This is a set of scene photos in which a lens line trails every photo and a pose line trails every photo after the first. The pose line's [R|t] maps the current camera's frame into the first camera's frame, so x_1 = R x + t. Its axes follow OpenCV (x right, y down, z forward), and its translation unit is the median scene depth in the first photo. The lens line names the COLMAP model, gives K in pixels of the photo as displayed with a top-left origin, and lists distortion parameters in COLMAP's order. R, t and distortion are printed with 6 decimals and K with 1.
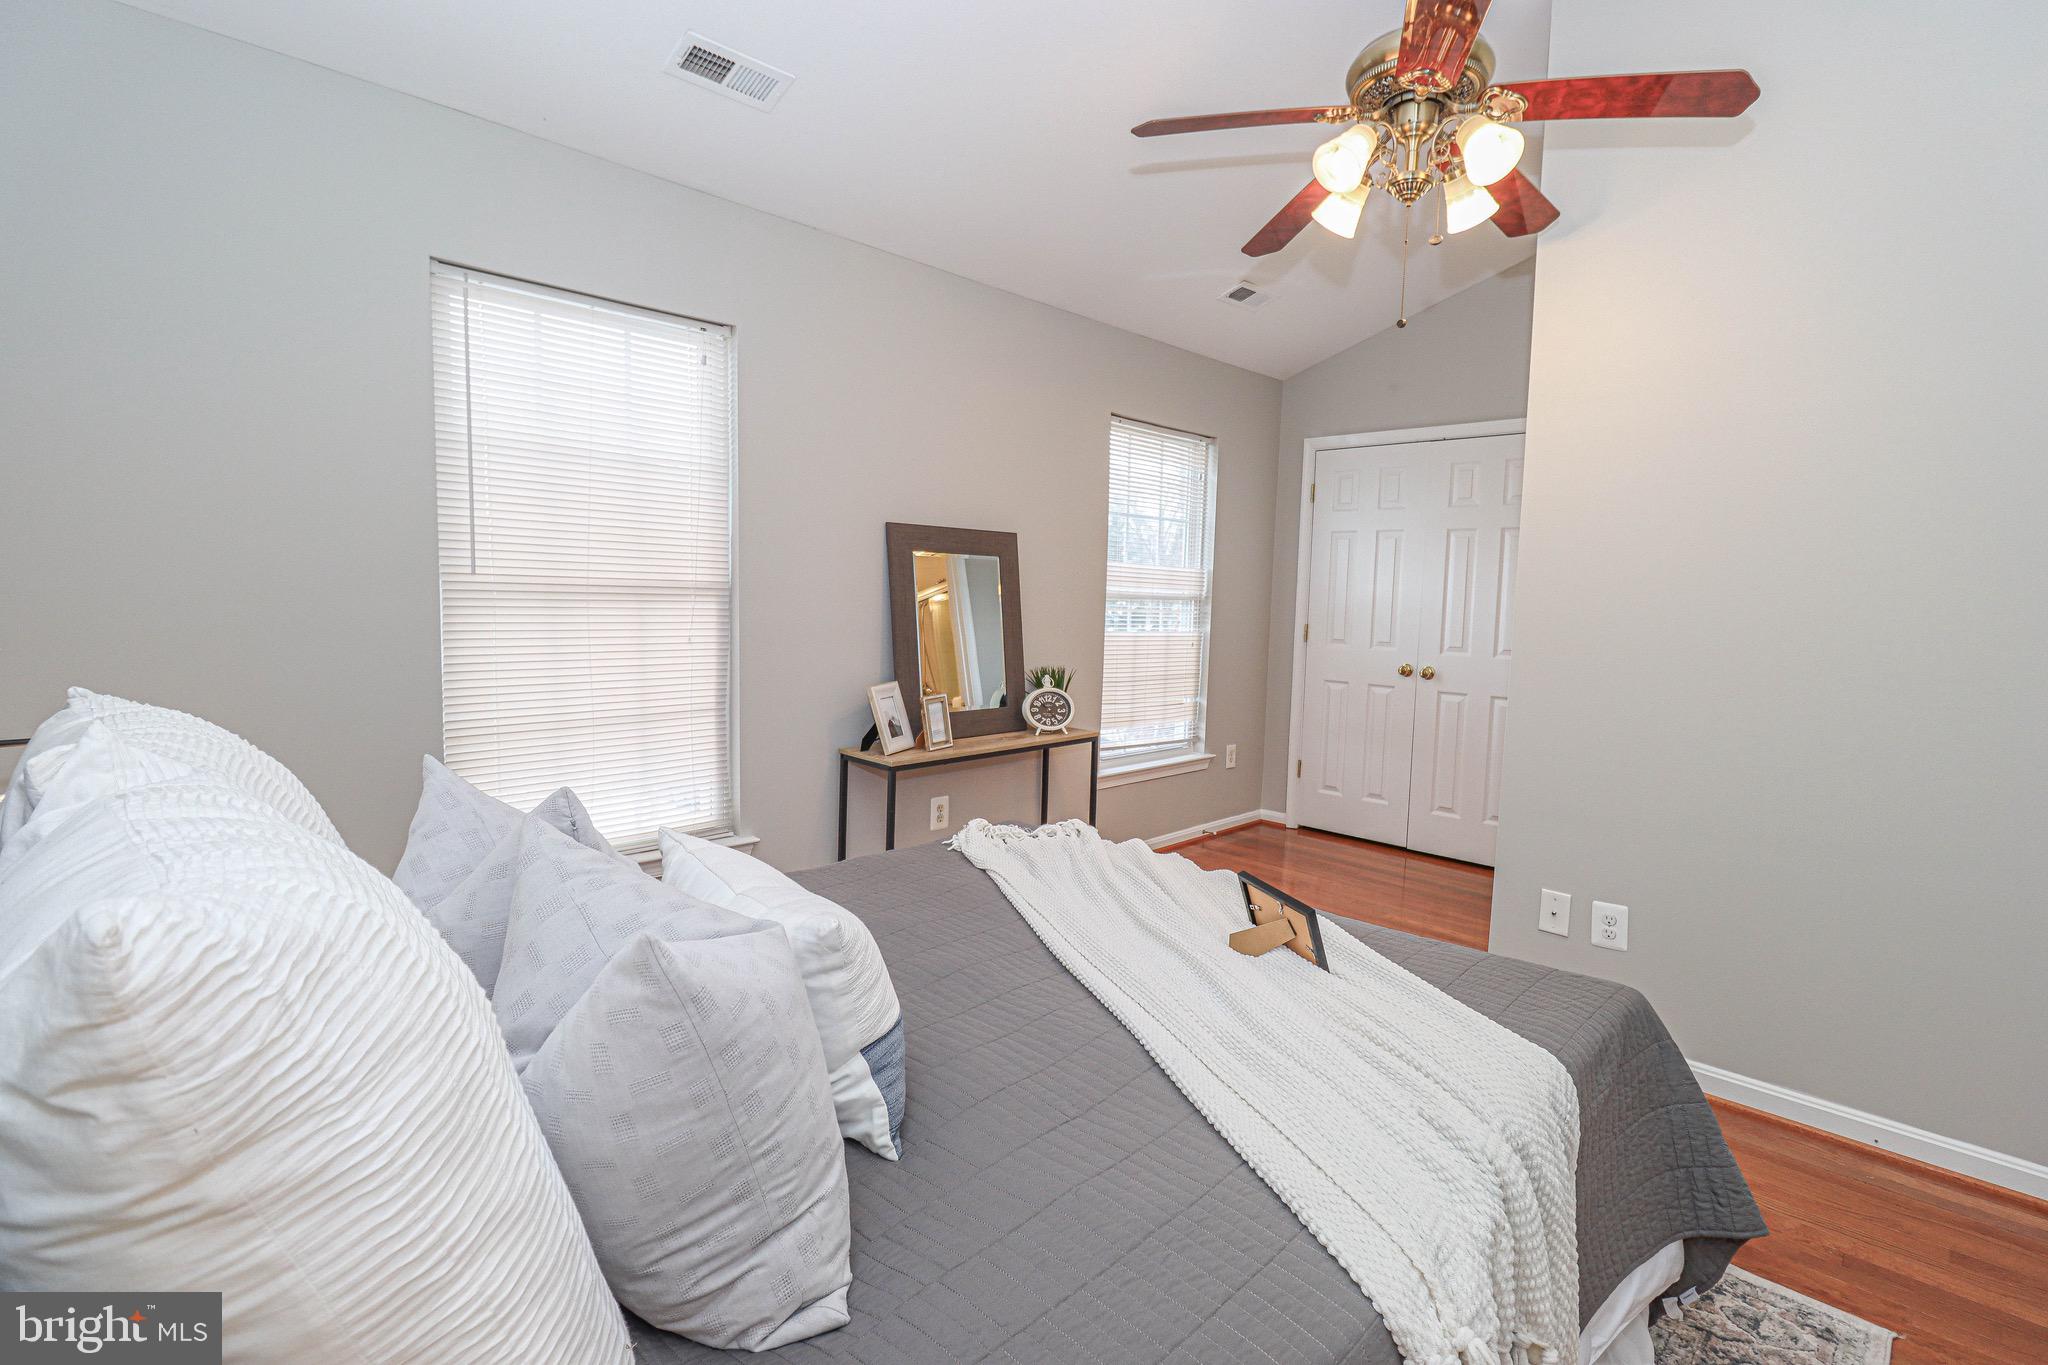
lens RADIAL K [[963.8, 0, 1034.9], [0, 963.8, 663.3], [0, 0, 1]] dist [0.003060, -0.012083]
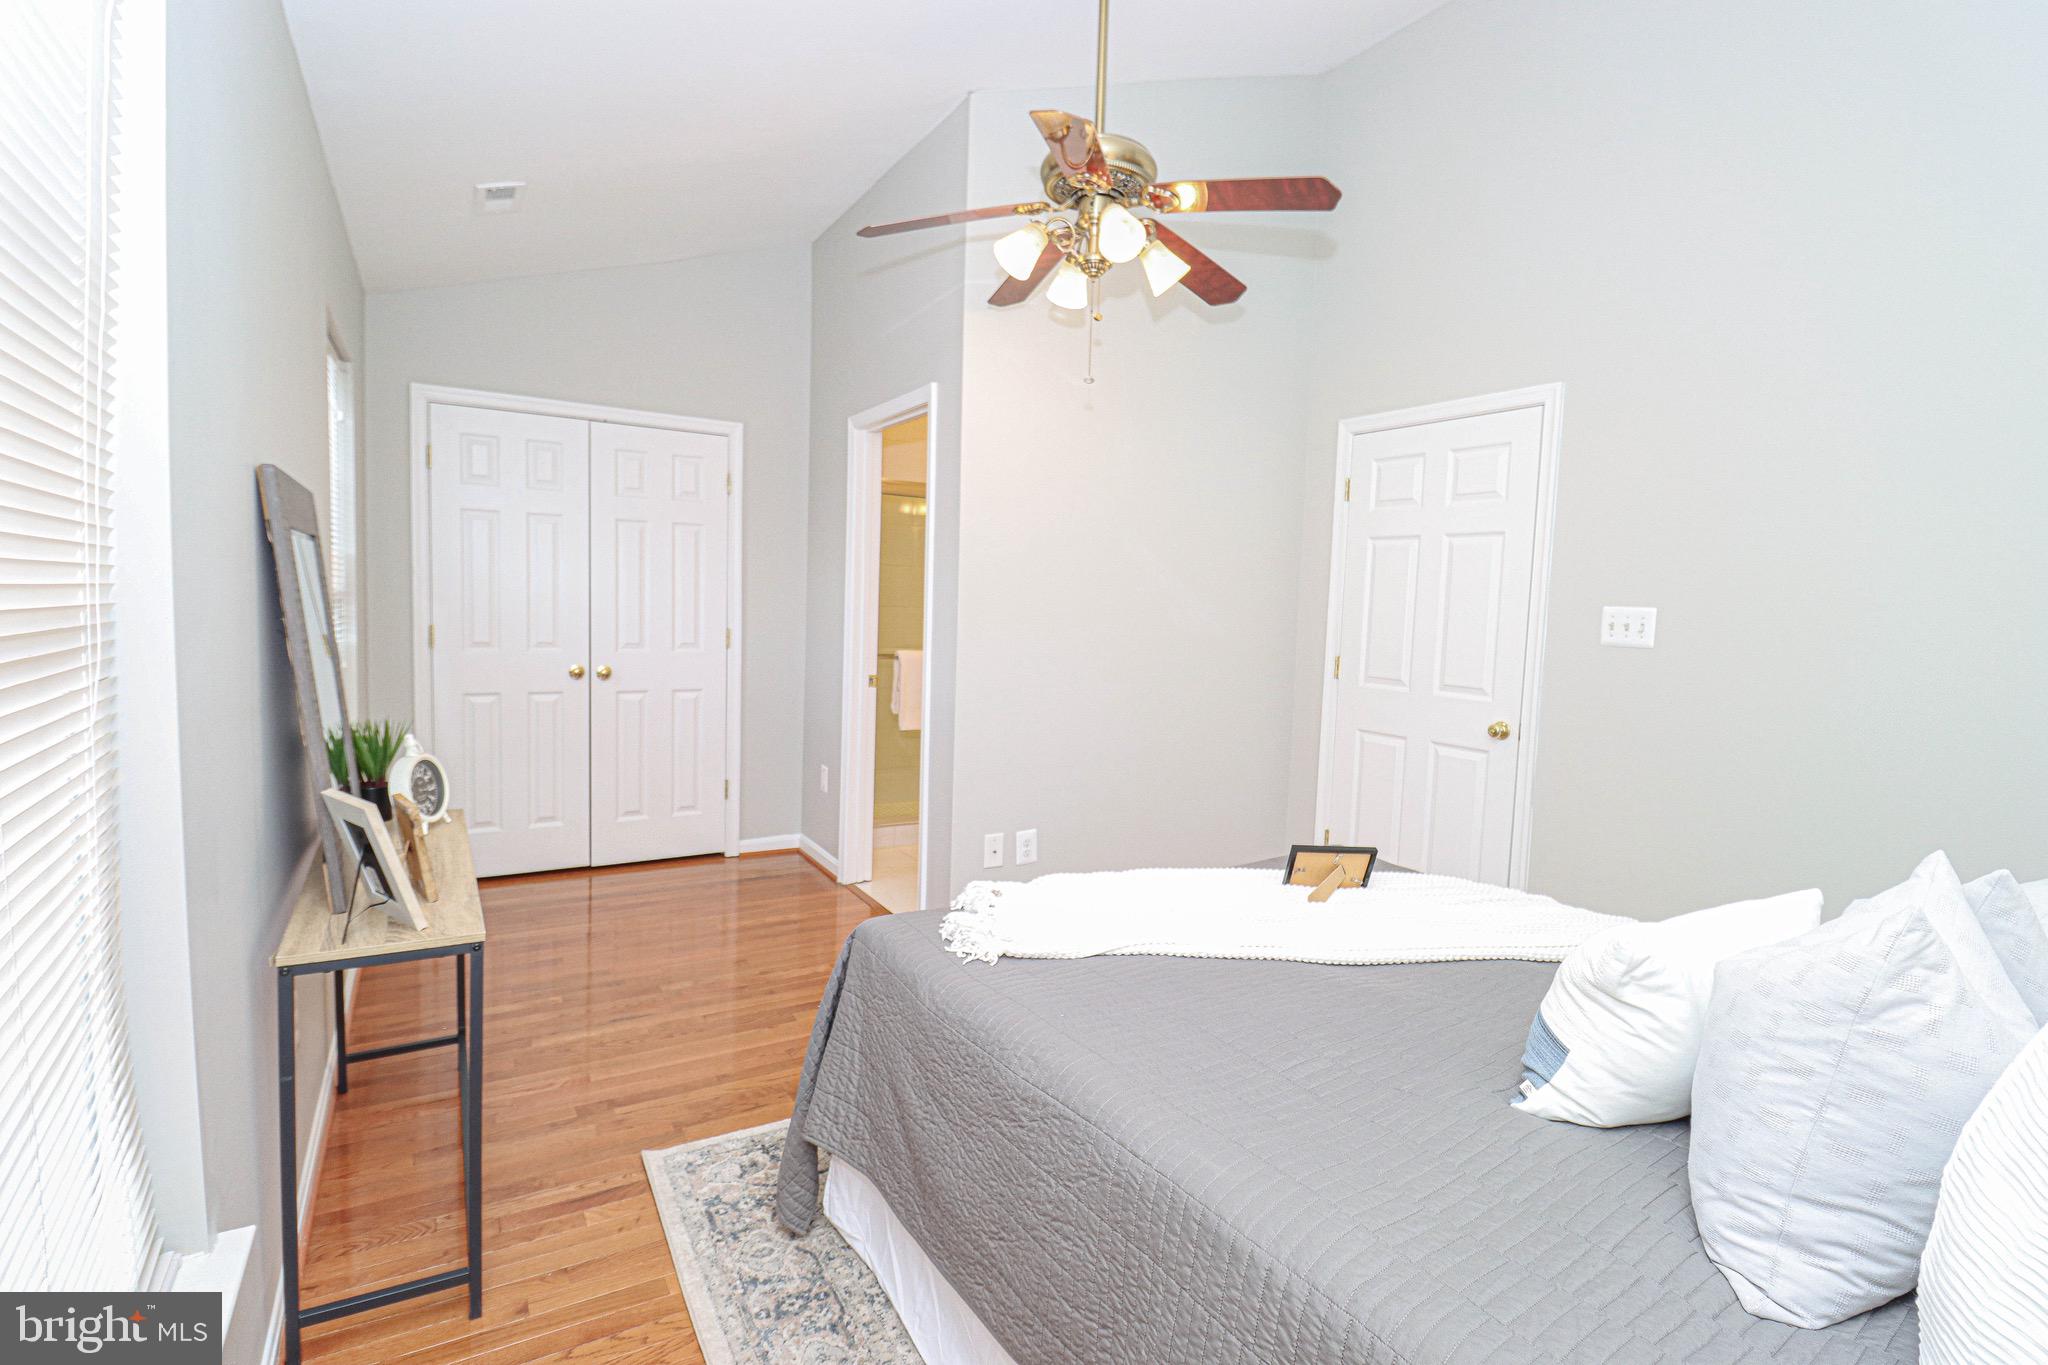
lens RADIAL K [[963.8, 0, 1034.9], [0, 963.8, 663.3], [0, 0, 1]] dist [0.003060, -0.012083]
pose [[0.235853, -0.085563, 0.968015, -0.396456], [0.050532, 0.995849, 0.075711, -0.049000], [-0.970474, 0.031059, 0.239197, 0.382009]]
